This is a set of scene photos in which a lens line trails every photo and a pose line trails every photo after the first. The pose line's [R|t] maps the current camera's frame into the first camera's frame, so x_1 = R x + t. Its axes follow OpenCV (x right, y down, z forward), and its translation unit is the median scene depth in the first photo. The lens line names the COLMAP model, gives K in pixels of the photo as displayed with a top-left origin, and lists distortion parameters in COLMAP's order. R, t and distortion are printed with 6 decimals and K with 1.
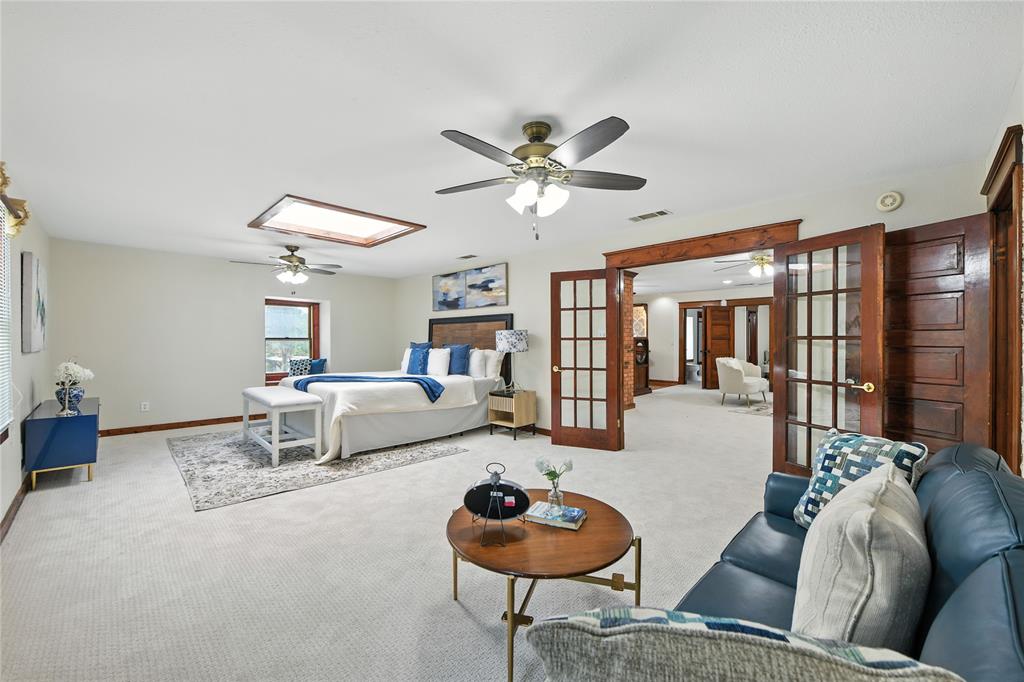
lens RADIAL K [[413.1, 0, 517.7], [0, 413.1, 341.8], [0, 0, 1]] dist [-0.002053, -0.000323]
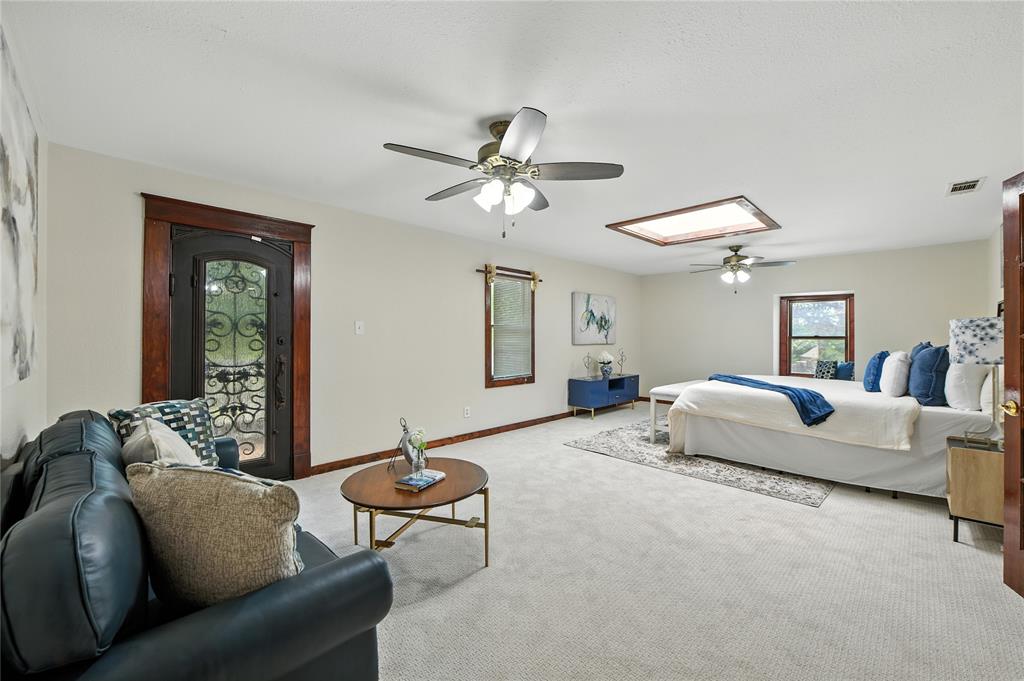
lens RADIAL K [[413.1, 0, 515.6], [0, 413.1, 339.3], [0, 0, 1]] dist [-0.002053, -0.000323]
pose [[-0.000272, 0.001704, -0.999999, 0.574817], [-0.007801, 0.999968, 0.001706, 0.000253], [0.999970, 0.007801, -0.000259, 0.559855]]
